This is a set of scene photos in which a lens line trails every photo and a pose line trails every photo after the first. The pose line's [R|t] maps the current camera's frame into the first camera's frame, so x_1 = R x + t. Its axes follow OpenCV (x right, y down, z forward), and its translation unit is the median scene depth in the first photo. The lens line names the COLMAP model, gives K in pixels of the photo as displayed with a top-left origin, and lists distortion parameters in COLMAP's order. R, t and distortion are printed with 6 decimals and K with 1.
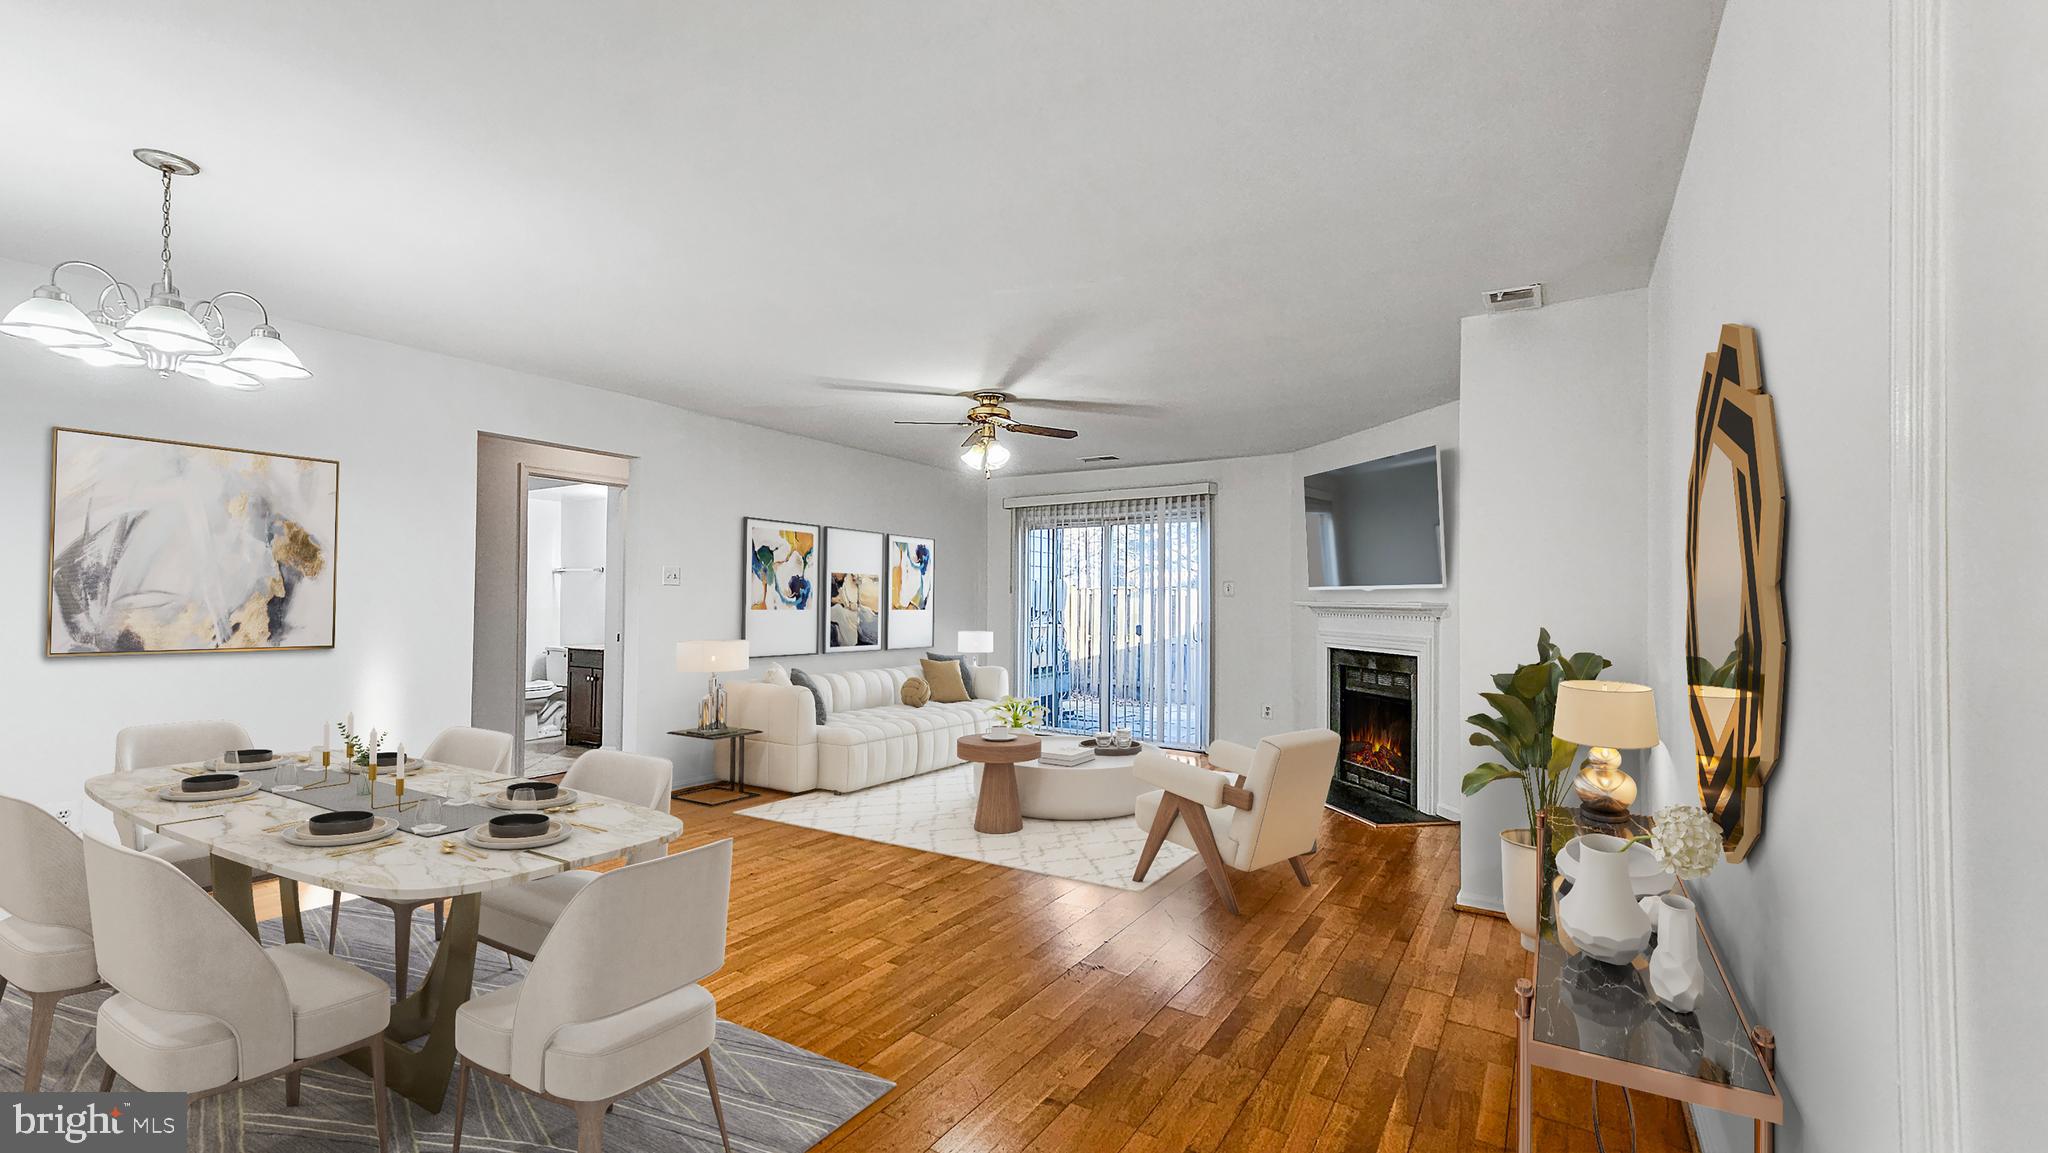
lens RADIAL K [[768.3, 0, 1024.2], [0, 768.3, 611.4], [0, 0, 1]] dist [0.001134, 0.000035]
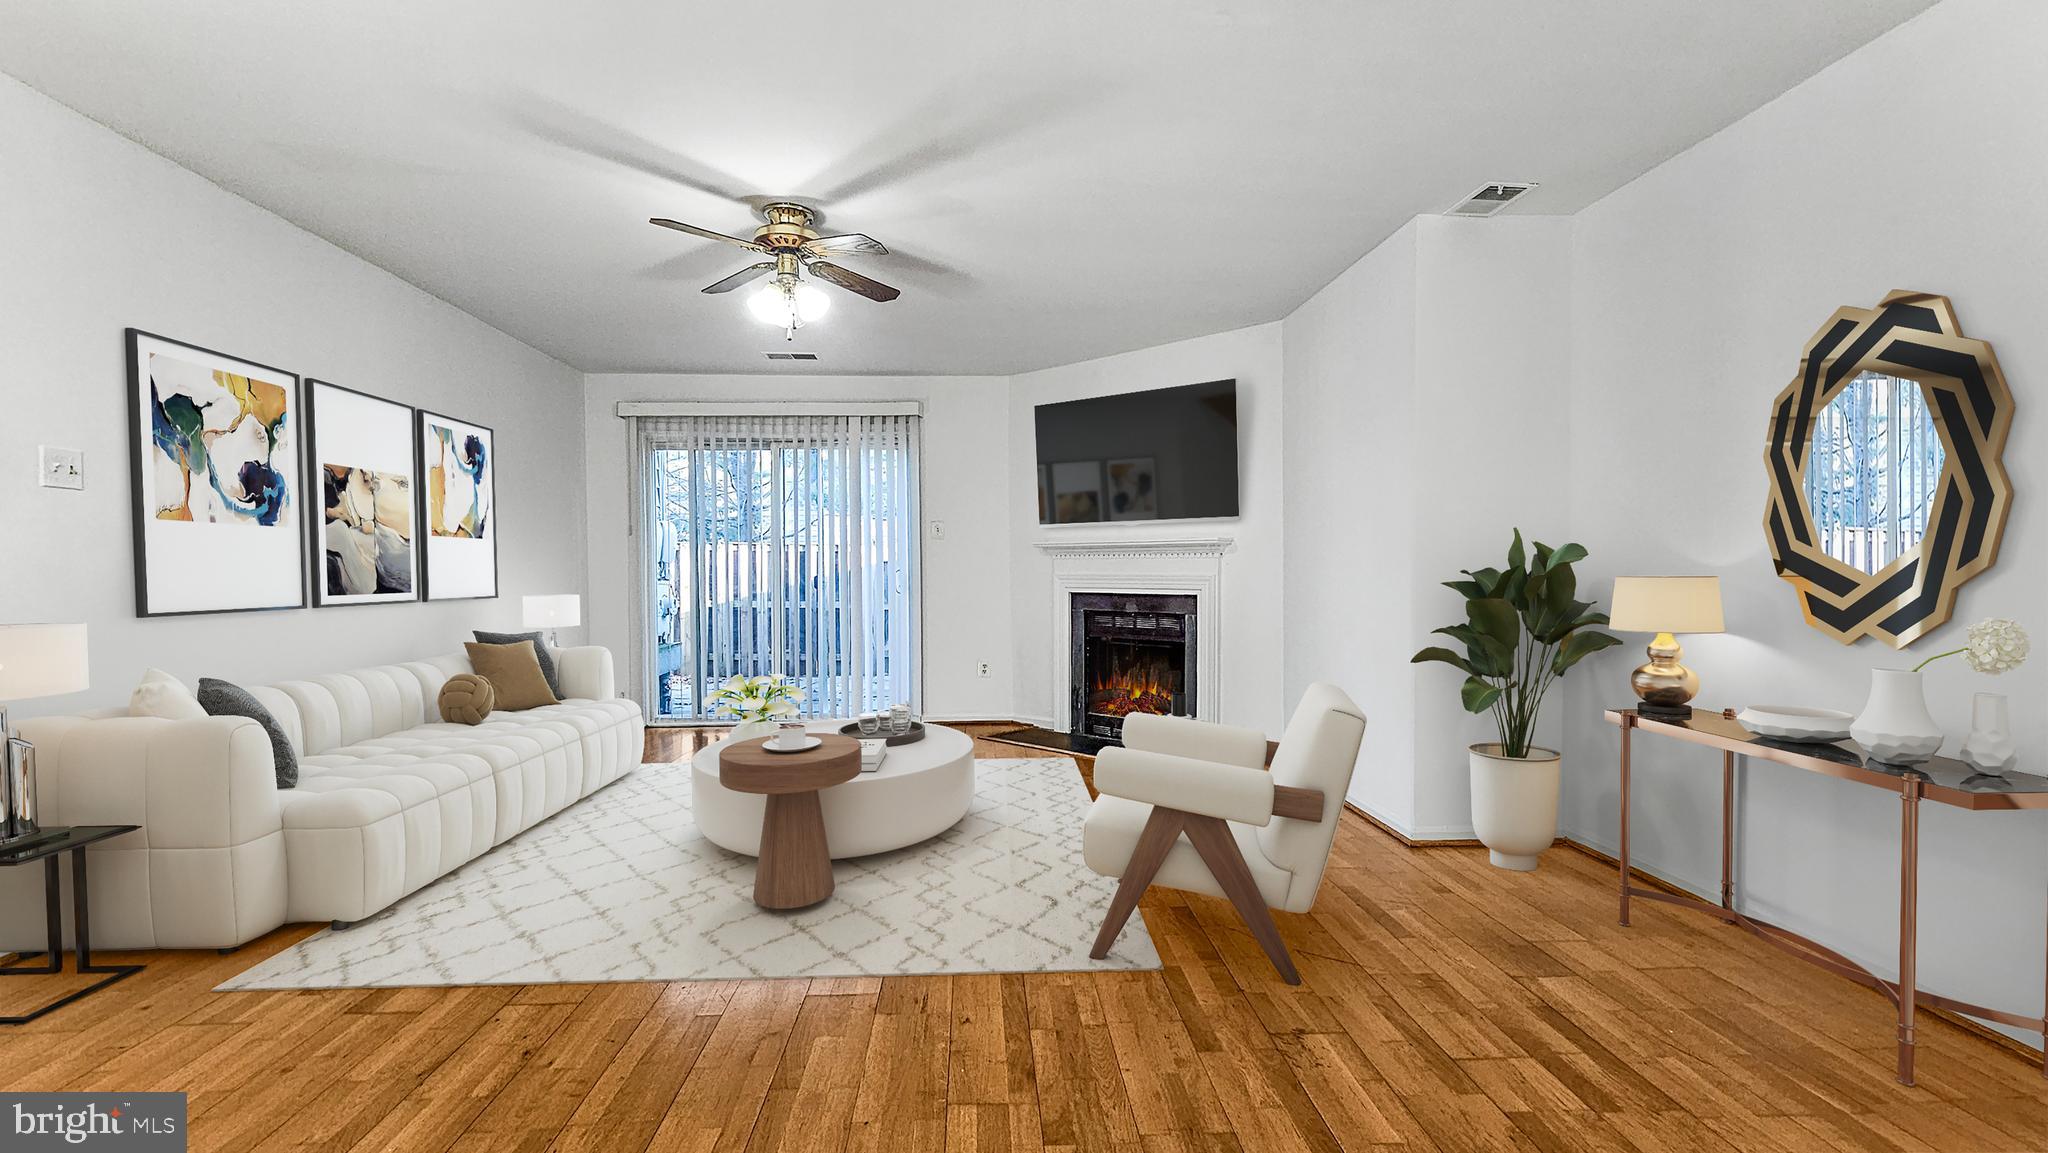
lens RADIAL K [[802.6, 0, 1019.7], [0, 802.6, 581.0], [0, 0, 1]] dist [0.014112, -0.000120]
pose [[0.789504, 0.006715, 0.613708, -0.215367], [-0.019488, 0.999710, 0.014131, 0.017310], [-0.613435, -0.023117, 0.789406, 0.220608]]
